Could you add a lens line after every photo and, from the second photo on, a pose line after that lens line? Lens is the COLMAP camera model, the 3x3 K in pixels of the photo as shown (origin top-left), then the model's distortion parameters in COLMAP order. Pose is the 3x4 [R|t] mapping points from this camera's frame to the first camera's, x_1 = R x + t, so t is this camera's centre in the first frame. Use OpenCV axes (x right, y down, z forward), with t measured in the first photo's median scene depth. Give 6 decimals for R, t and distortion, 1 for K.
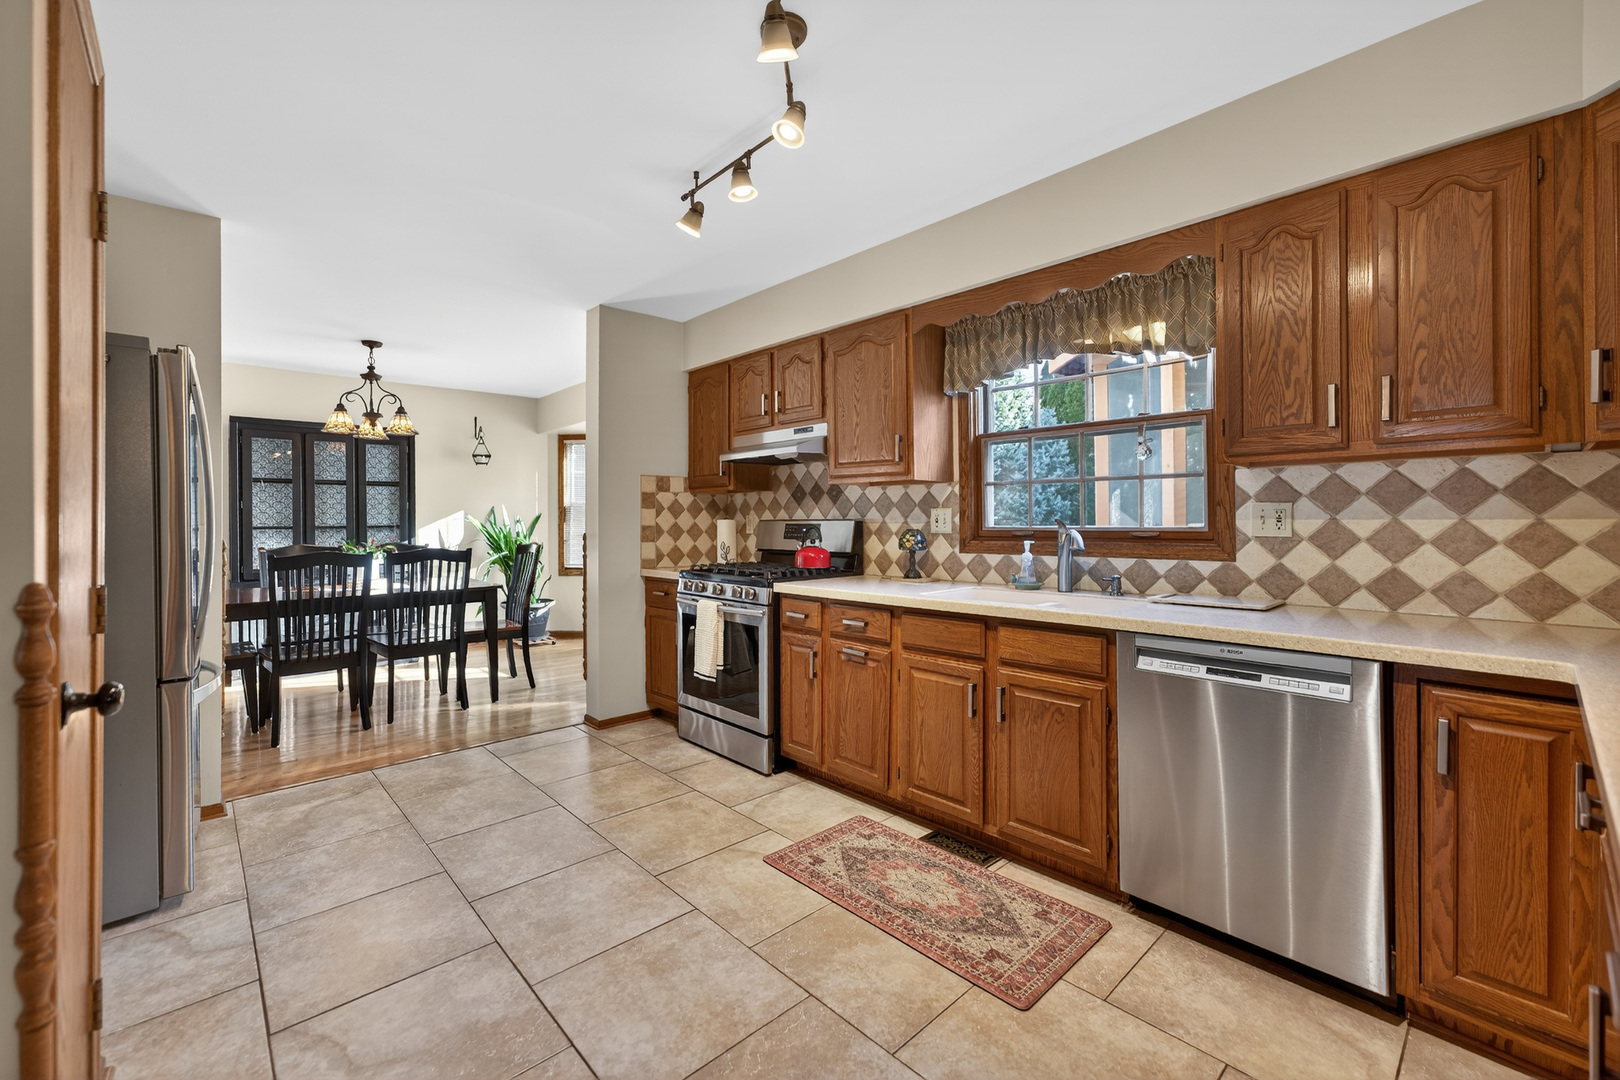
lens RADIAL K [[666.1, 0, 797.6], [0, 666.1, 518.0], [0, 0, 1]] dist [-0.014608, 0.007765]
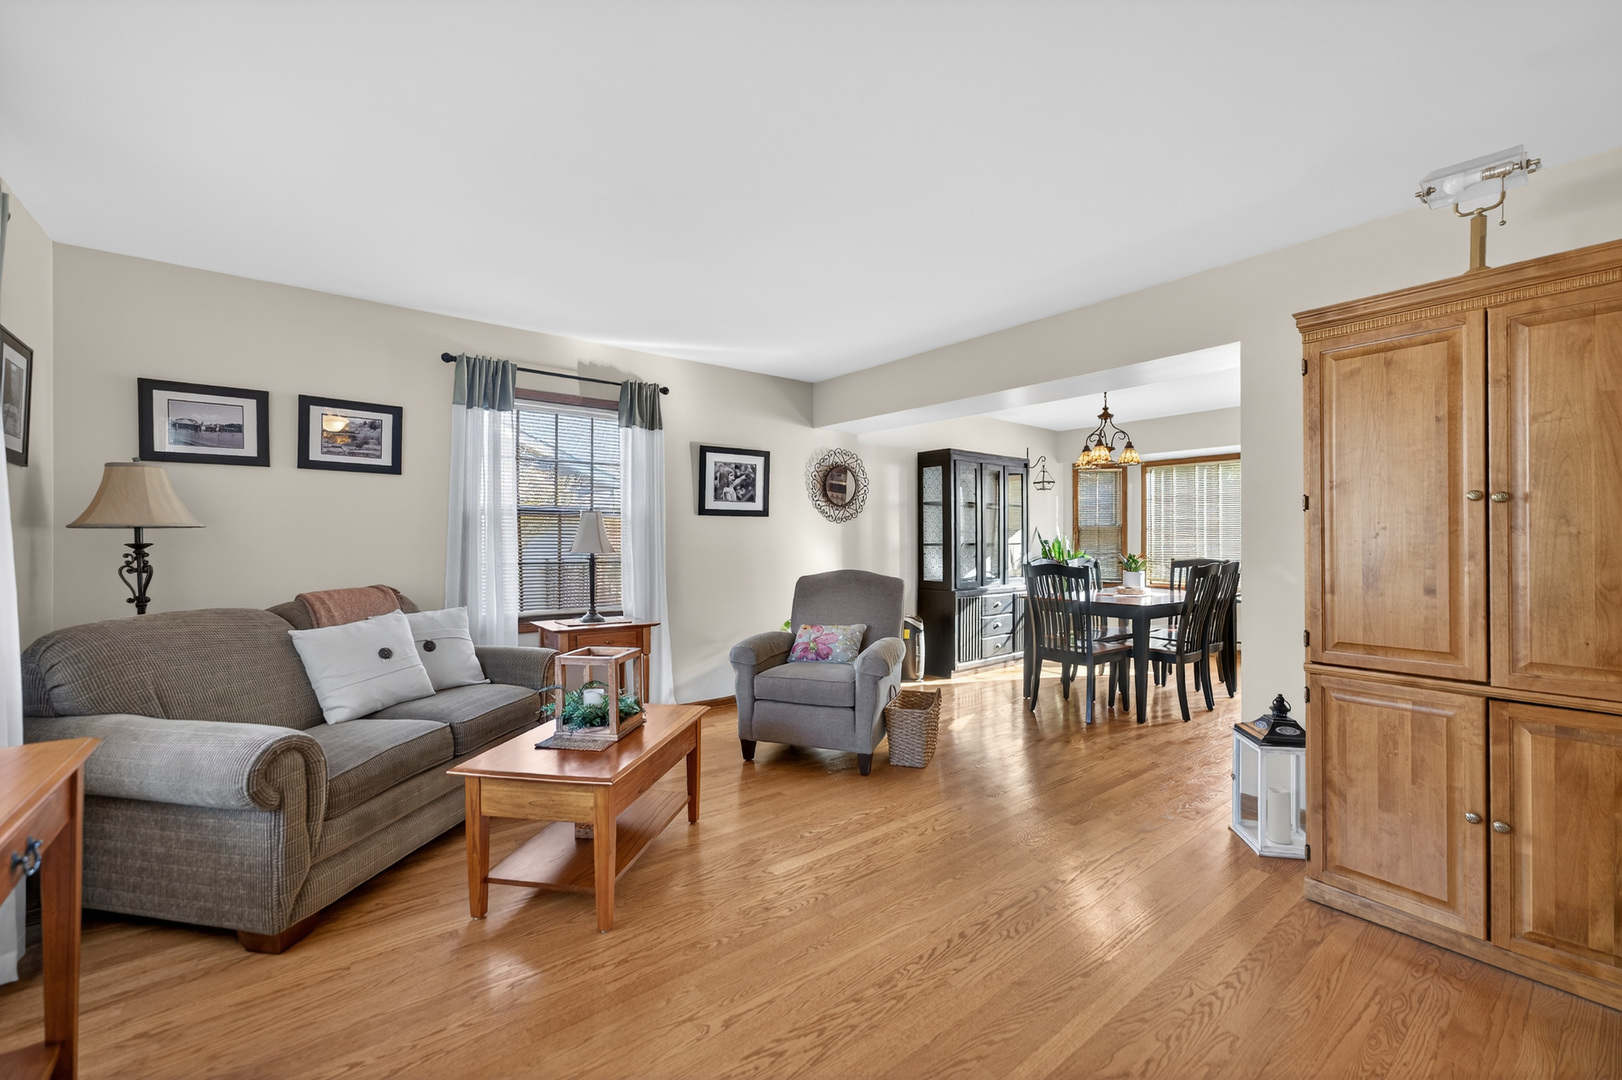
lens RADIAL K [[666.9, 0, 808.8], [0, 666.9, 535.3], [0, 0, 1]] dist [-0.014608, 0.007765]
pose [[0.997921, 0.008277, -0.063920, -1.633049], [-0.008657, 0.999946, -0.005683, 0.013883], [0.063870, 0.006224, 0.997939, -0.307736]]
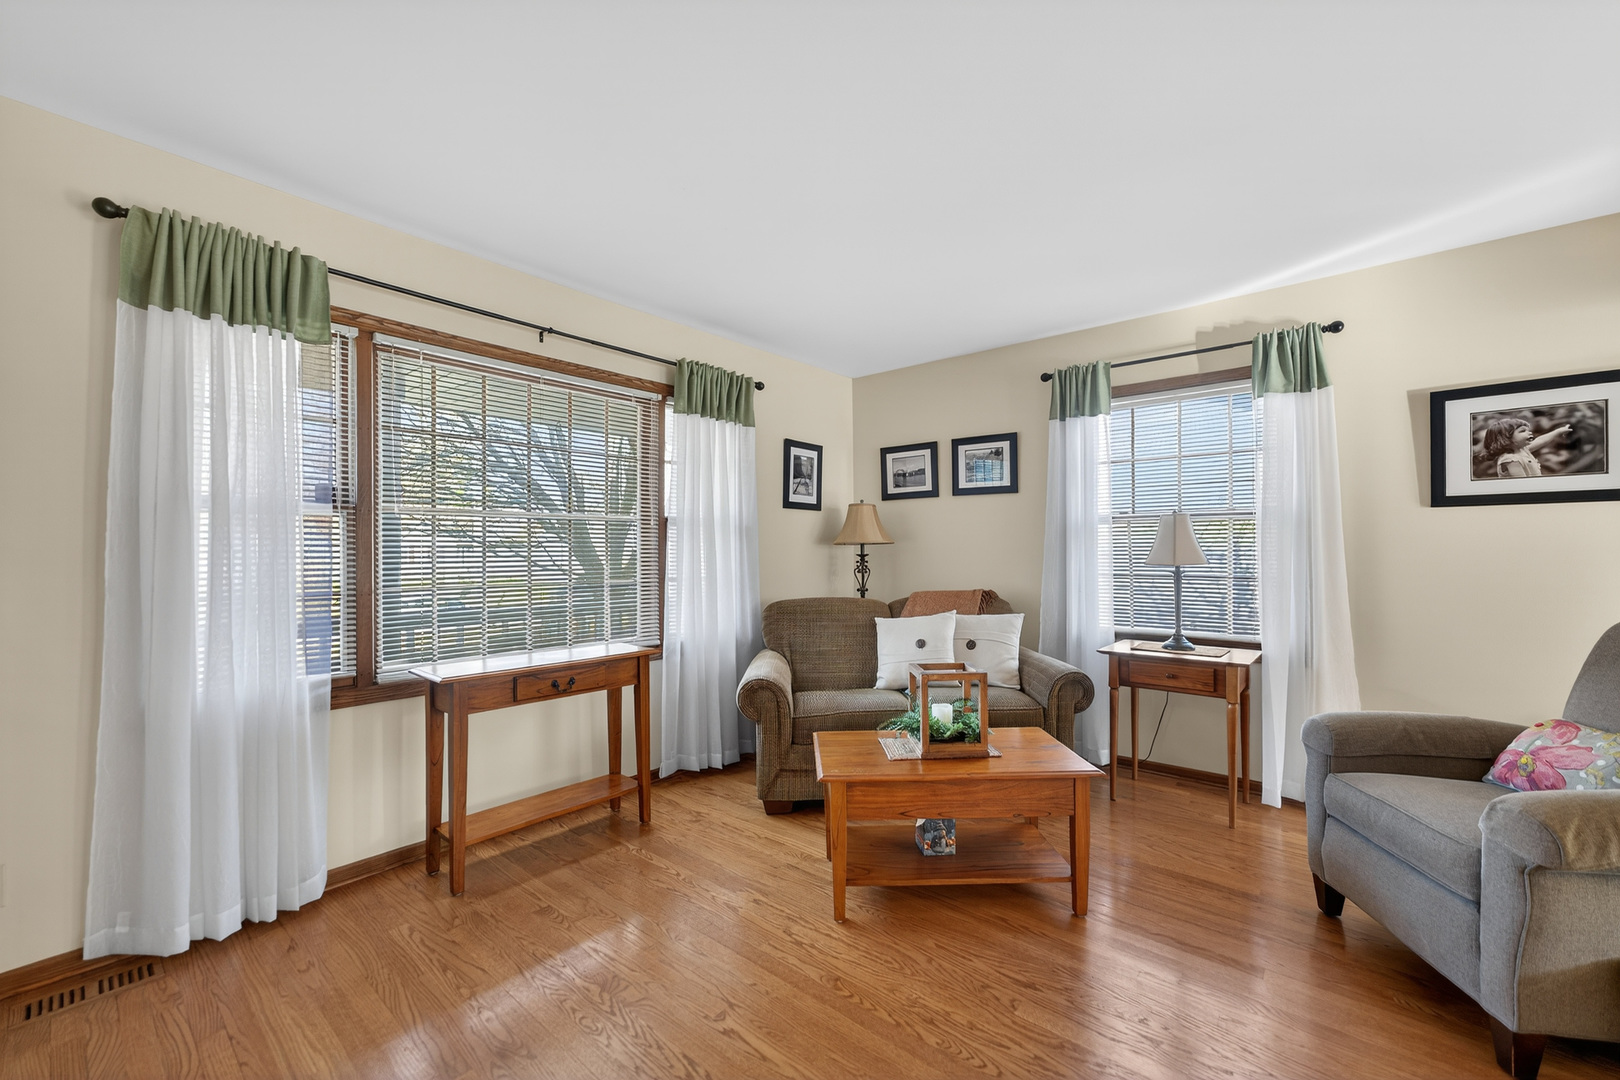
lens RADIAL K [[666.1, 0, 812.9], [0, 666.1, 548.1], [0, 0, 1]] dist [-0.014608, 0.007765]
pose [[0.148584, 0.002147, -0.988897, -1.190892], [0.007600, 0.999966, 0.003313, 0.009246], [0.988871, -0.008008, 0.148562, 0.208681]]
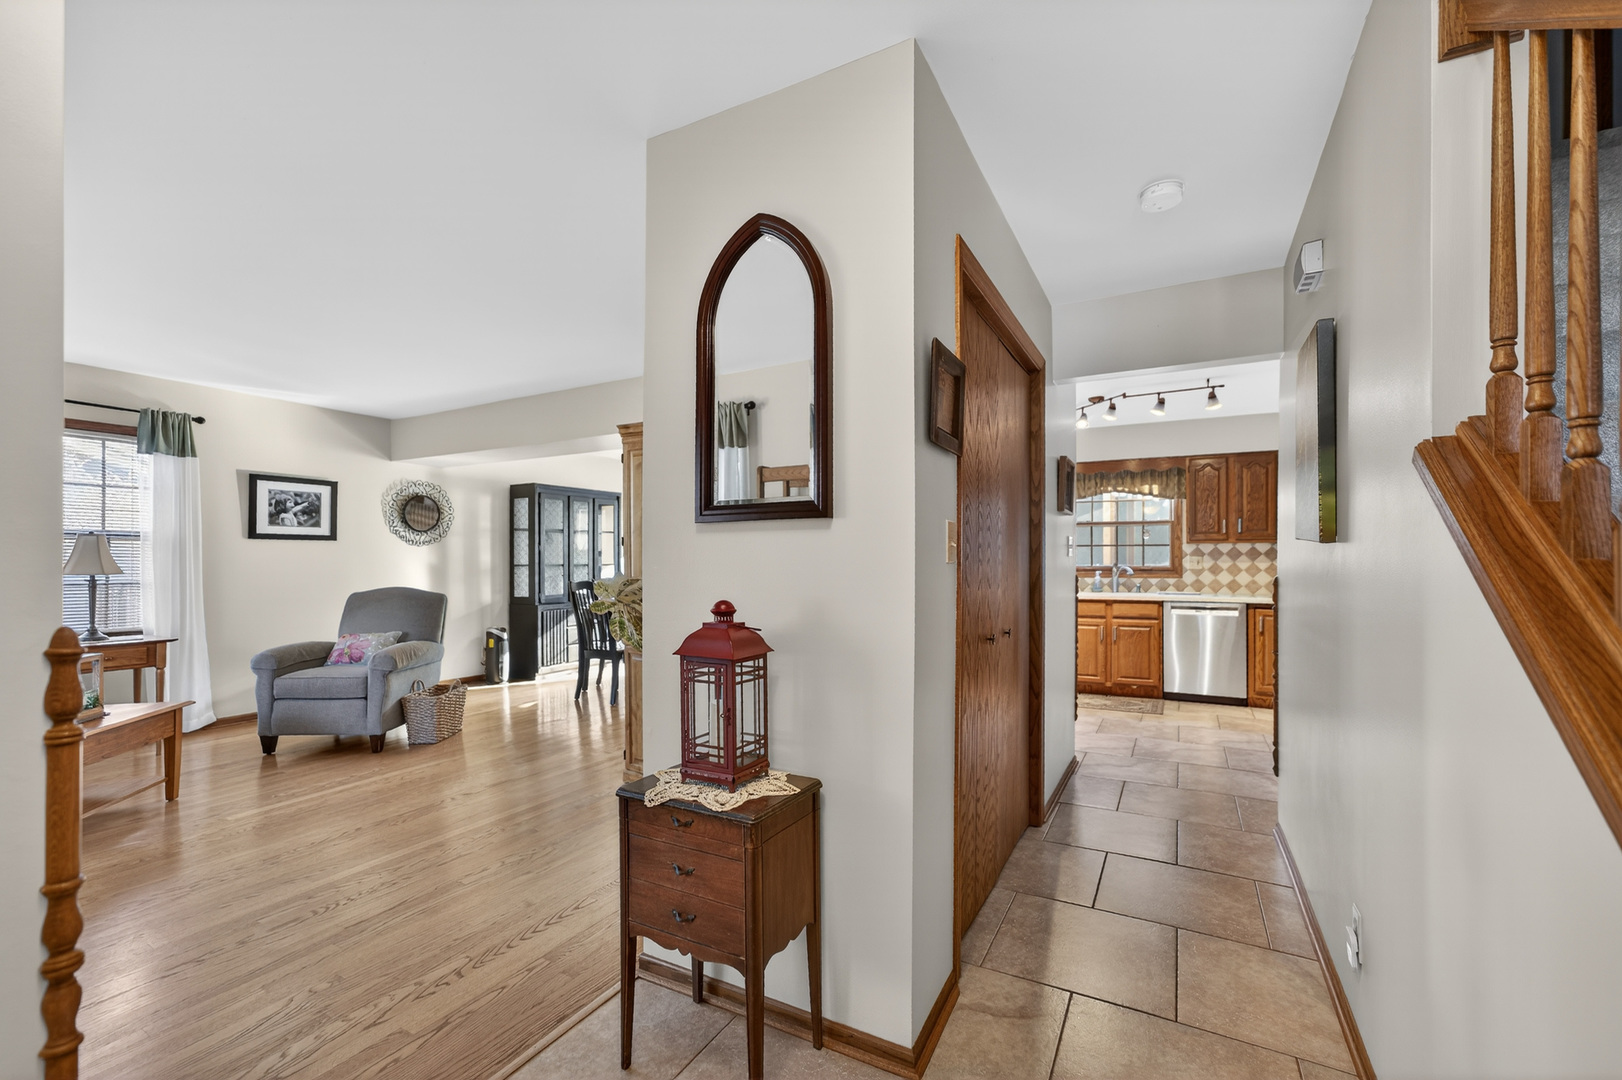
lens RADIAL K [[666.9, 0, 815.5], [0, 666.9, 562.2], [0, 0, 1]] dist [-0.014608, 0.007765]
pose [[0.944428, 0.006759, 0.328649, -1.205075], [-0.006832, 0.999976, -0.000933, 0.009888], [-0.328647, -0.001364, 0.944452, -0.780561]]
